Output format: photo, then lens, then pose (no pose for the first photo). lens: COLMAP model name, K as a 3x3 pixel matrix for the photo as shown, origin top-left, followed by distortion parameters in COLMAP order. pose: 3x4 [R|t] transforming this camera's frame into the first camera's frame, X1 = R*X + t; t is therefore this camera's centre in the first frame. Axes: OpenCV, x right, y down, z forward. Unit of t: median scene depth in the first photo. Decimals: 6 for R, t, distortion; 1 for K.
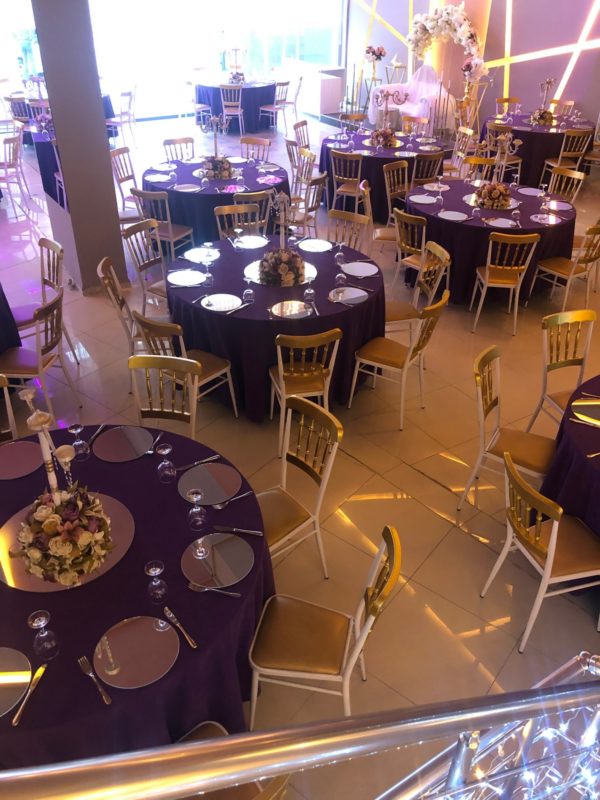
lens RADIAL K [[626.7, 0, 300.0], [0, 626.7, 400.0], [0, 0, 1]] dist [-0.000661, -0.004037]
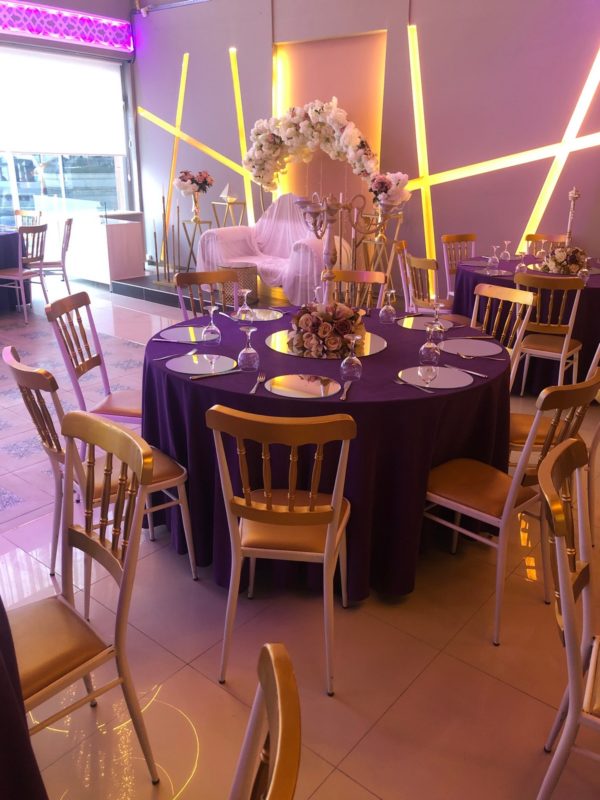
lens RADIAL K [[626.7, 0, 300.0], [0, 626.7, 400.0], [0, 0, 1]] dist [-0.000661, -0.004037]
pose [[0.944276, -0.110900, 0.309909, 0.005488], [0.180935, 0.961407, -0.207263, -0.221673], [-0.274963, 0.251787, 0.927900, 0.495229]]
